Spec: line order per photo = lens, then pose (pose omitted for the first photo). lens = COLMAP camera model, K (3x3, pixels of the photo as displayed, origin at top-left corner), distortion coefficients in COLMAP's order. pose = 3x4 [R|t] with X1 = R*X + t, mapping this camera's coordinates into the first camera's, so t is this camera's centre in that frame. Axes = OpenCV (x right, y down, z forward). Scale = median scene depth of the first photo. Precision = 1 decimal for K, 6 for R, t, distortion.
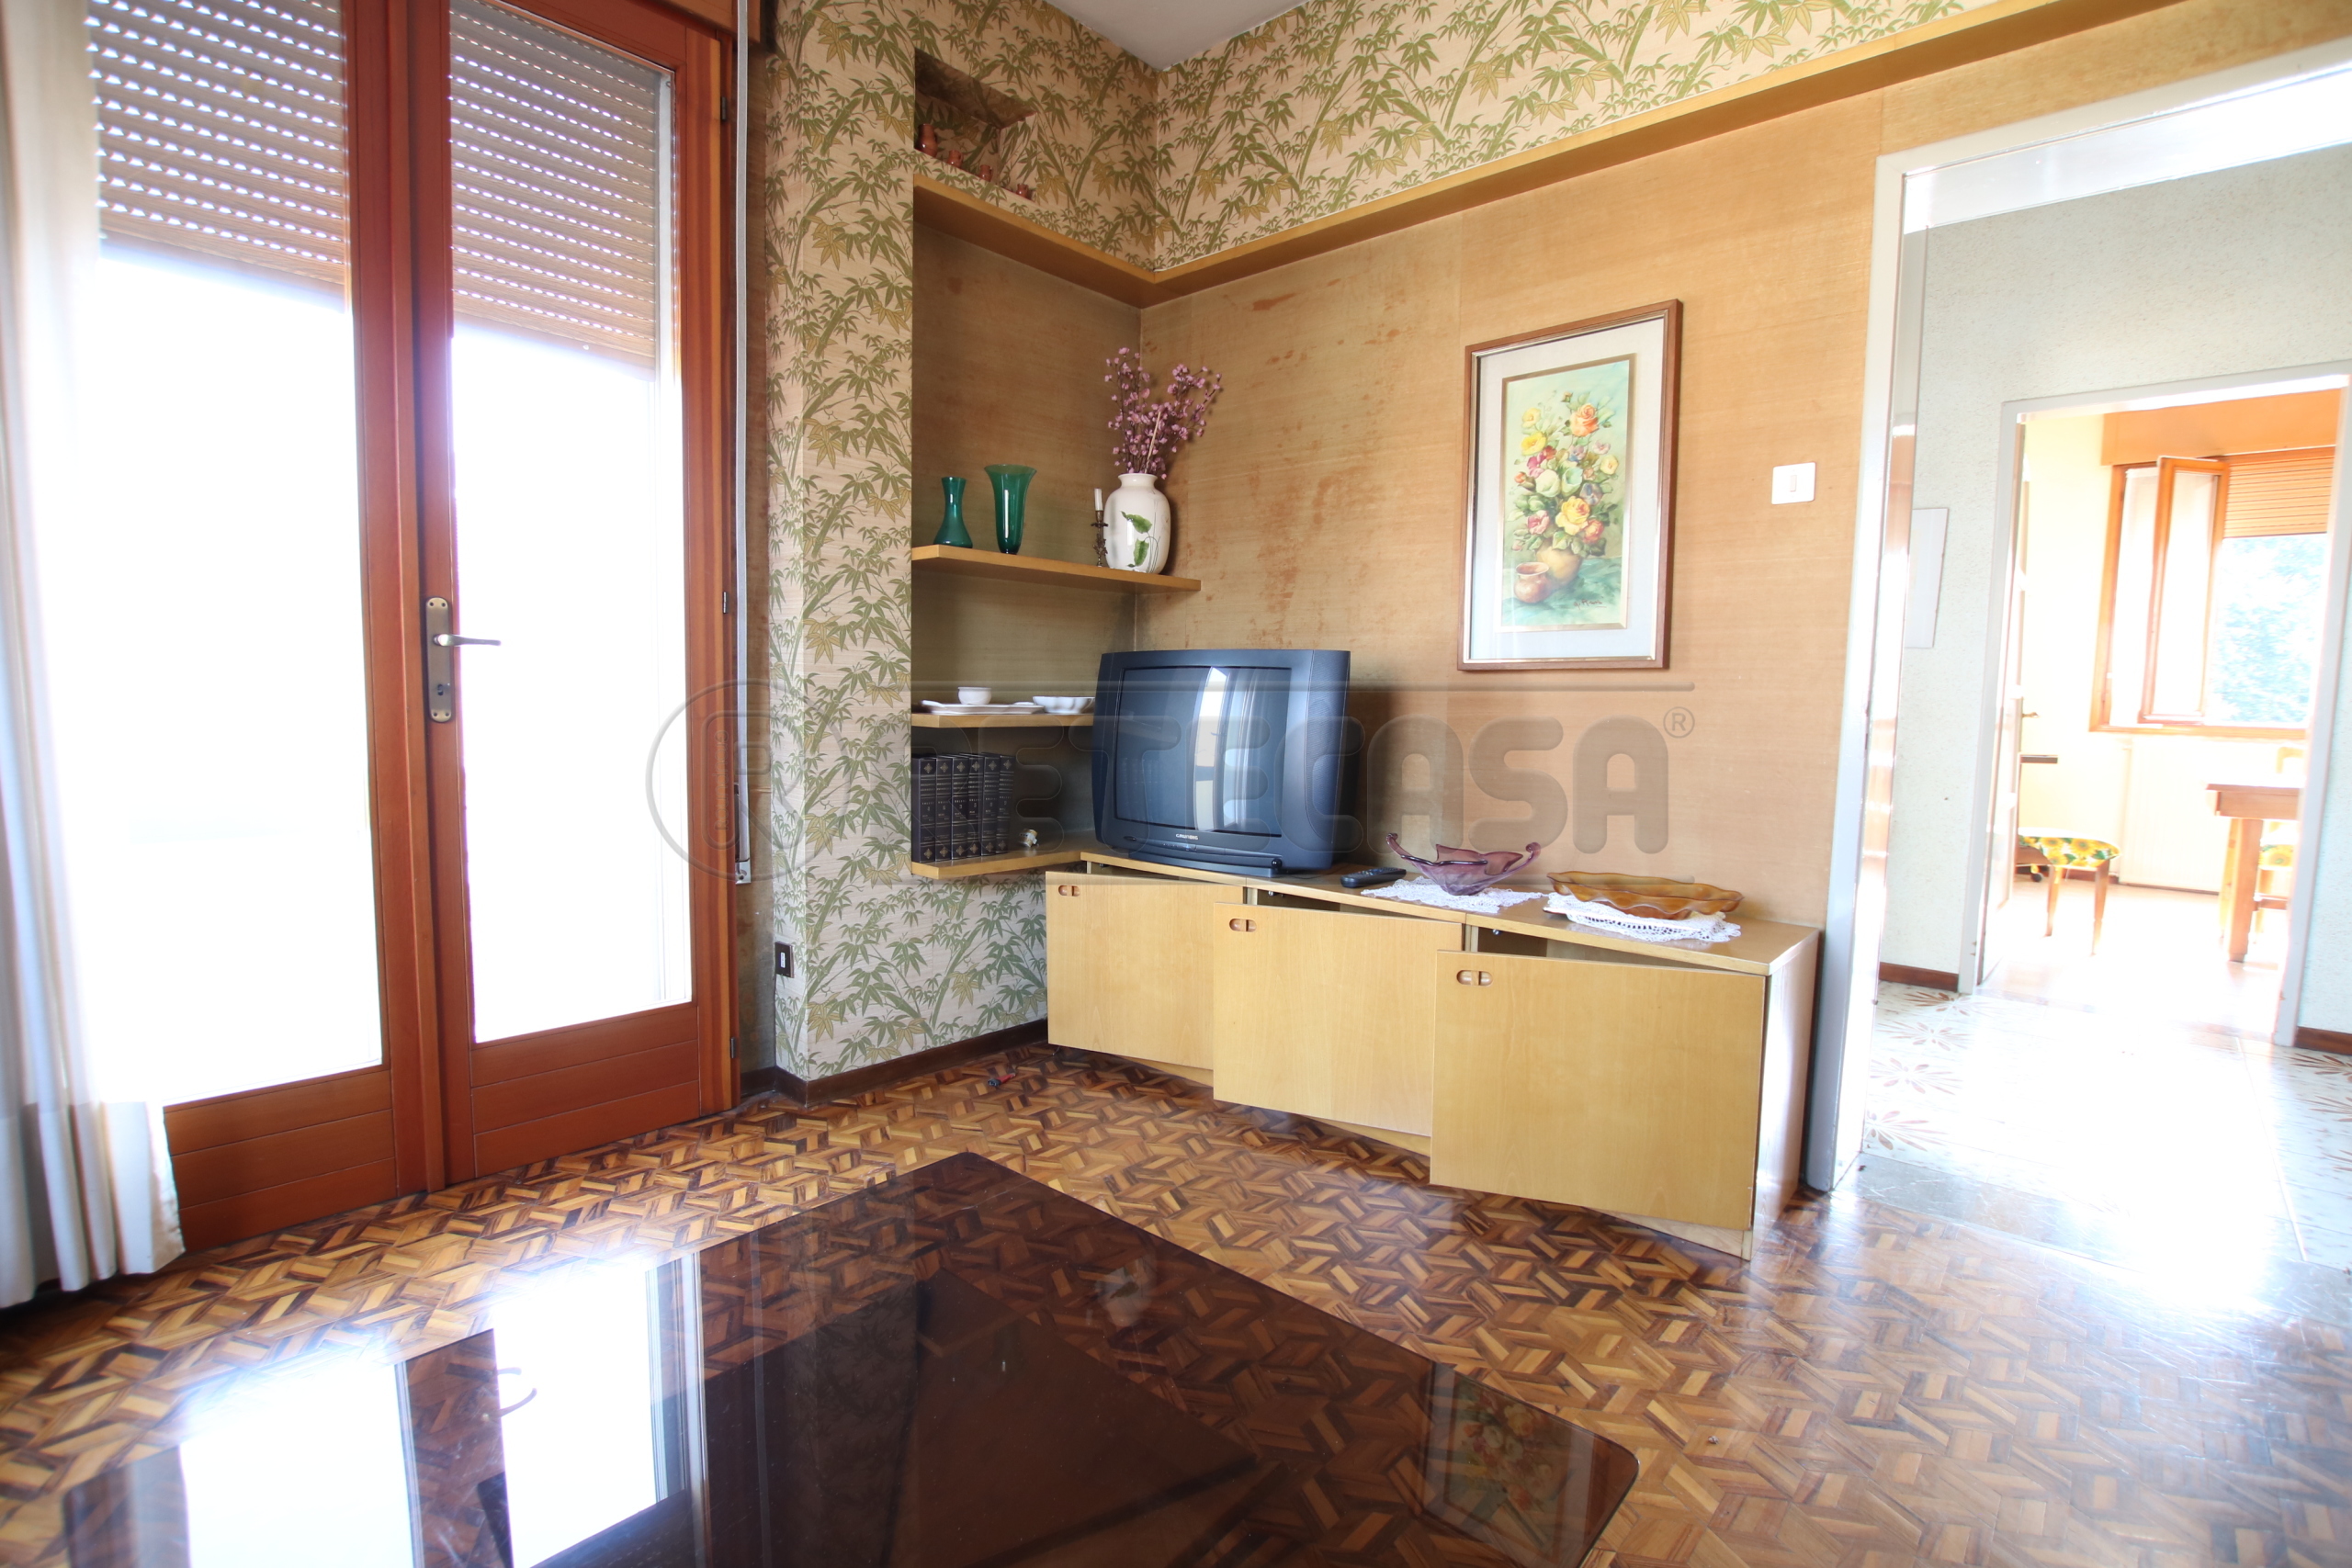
lens RADIAL K [[1102.8, 0, 1165.4], [0, 1102.8, 785.6], [0, 0, 1]] dist [-0.019678, 0.000790]
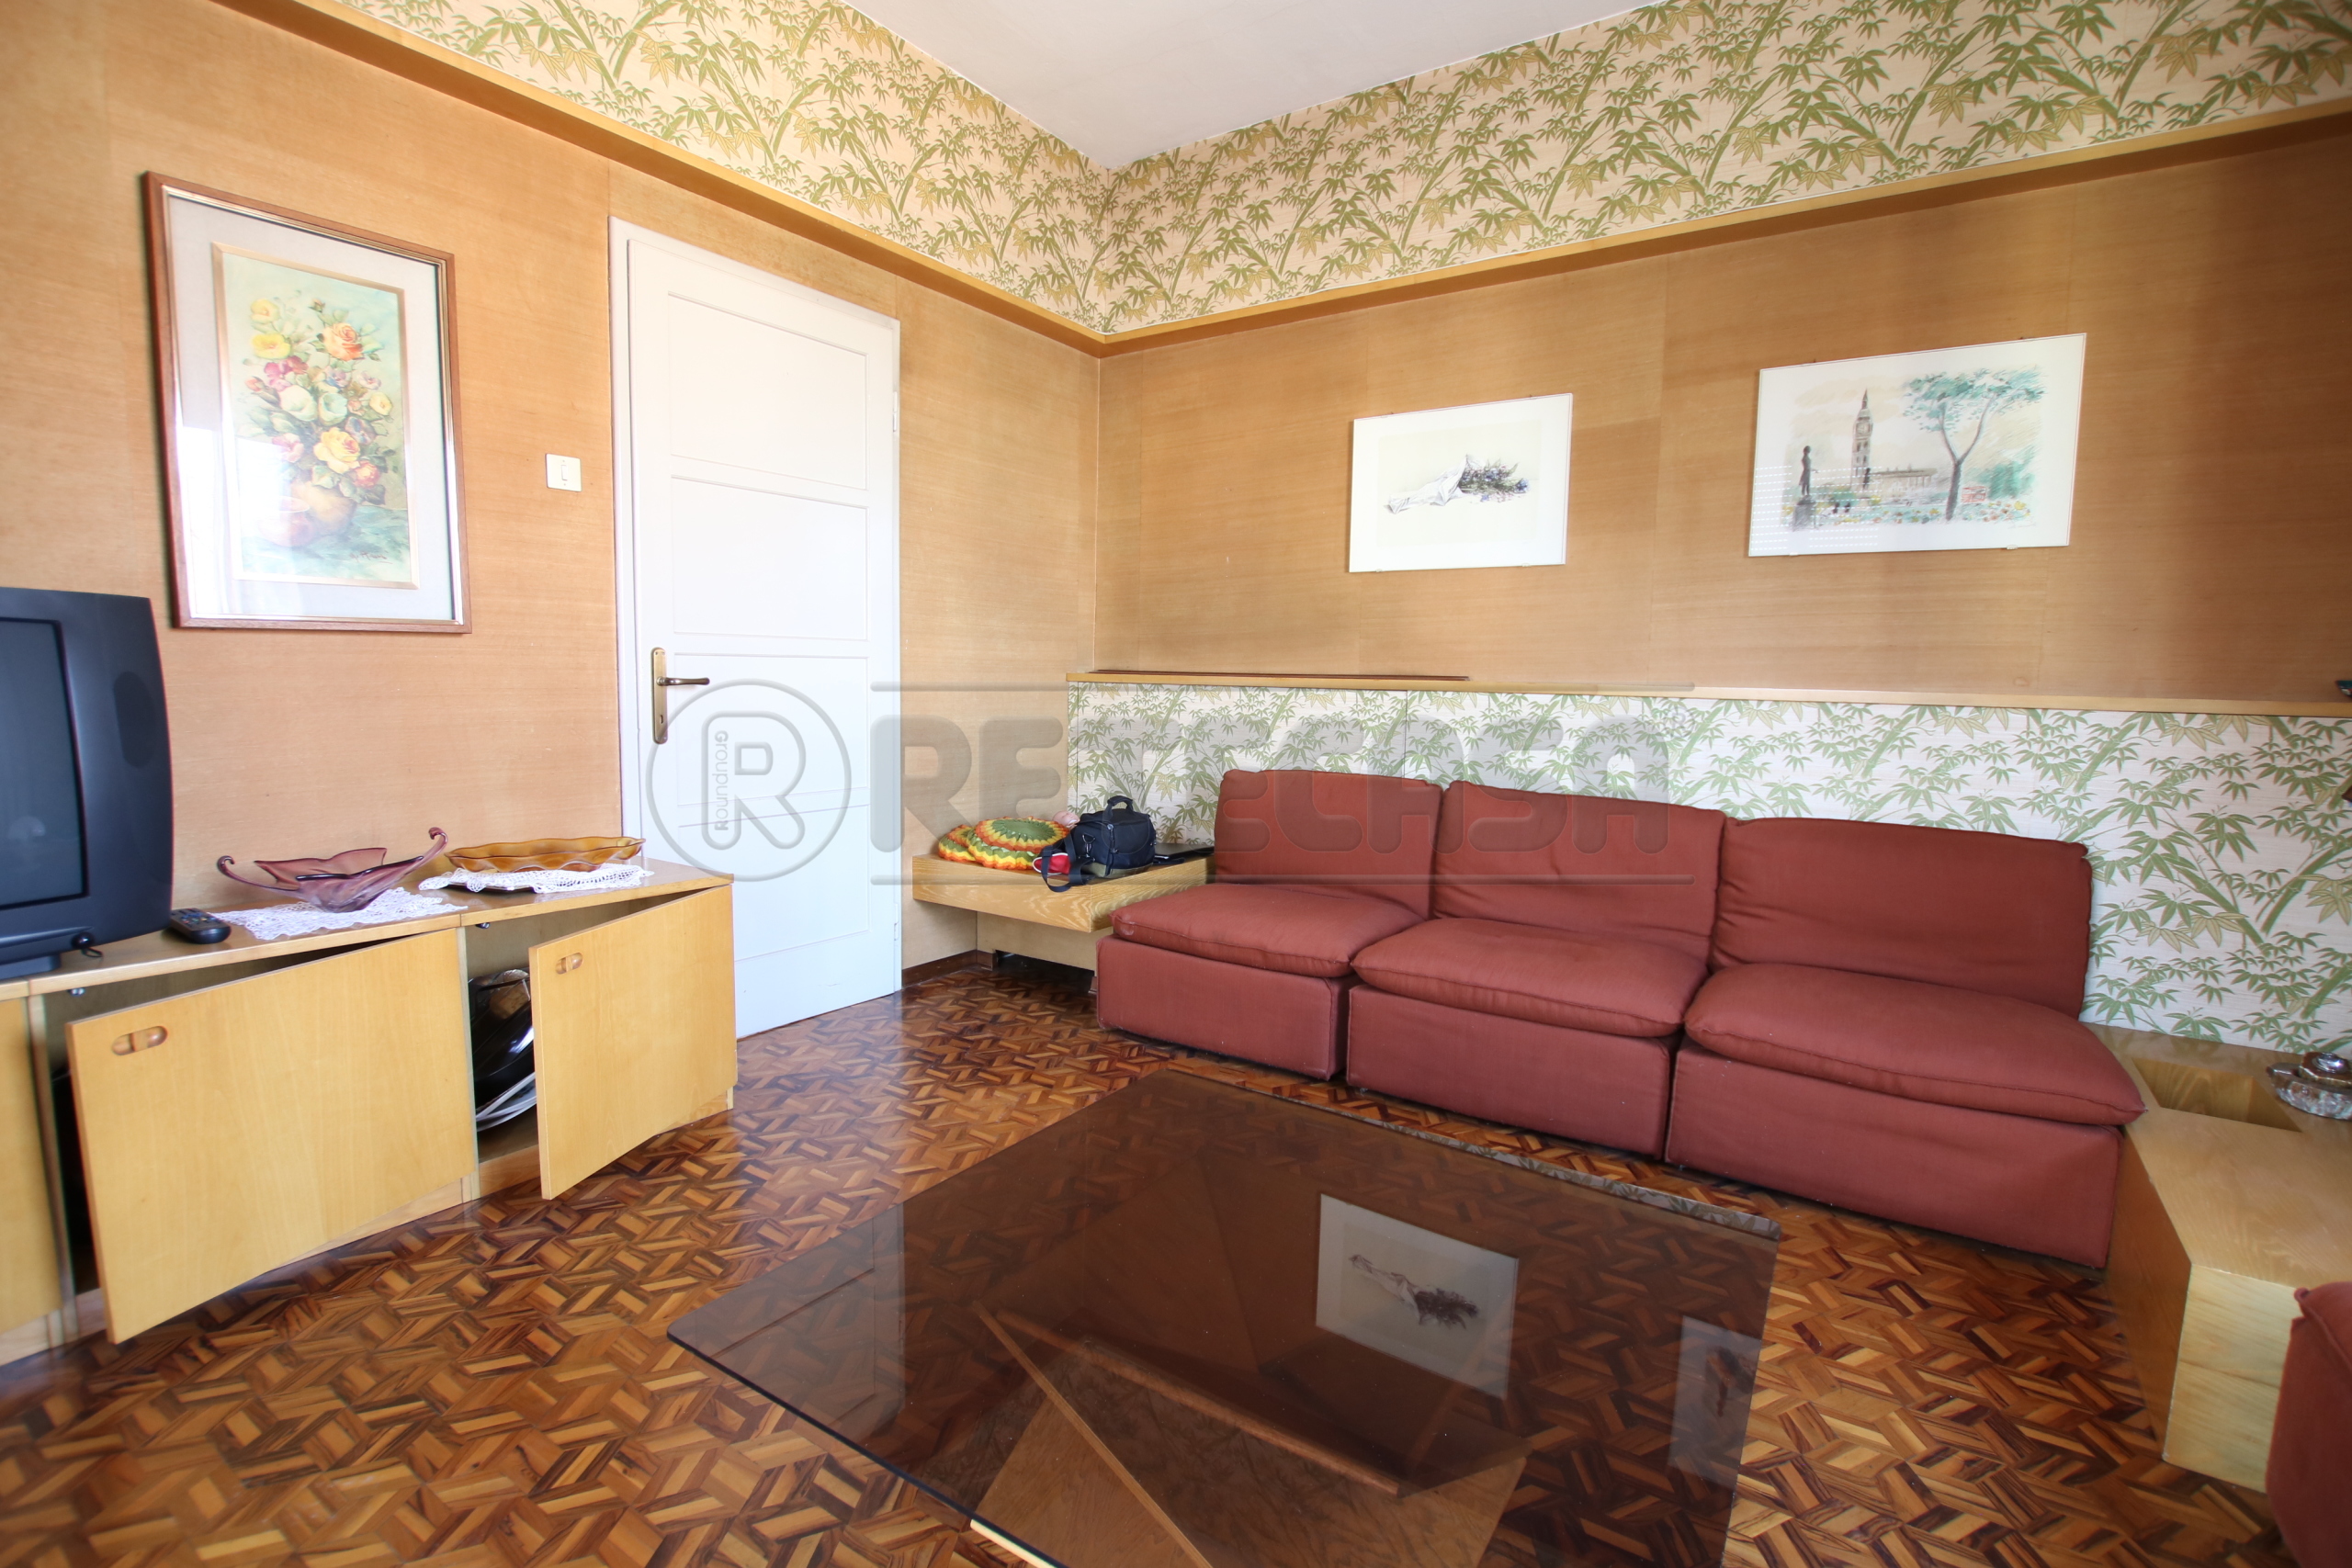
lens RADIAL K [[1102.8, 0, 1155.3], [0, 1102.8, 796.9], [0, 0, 1]] dist [-0.019678, 0.000790]
pose [[-0.132824, -0.125168, 0.983204, -0.588212], [0.072152, 0.988141, 0.135543, -0.049021], [-0.988510, 0.088943, -0.122218, 0.505901]]
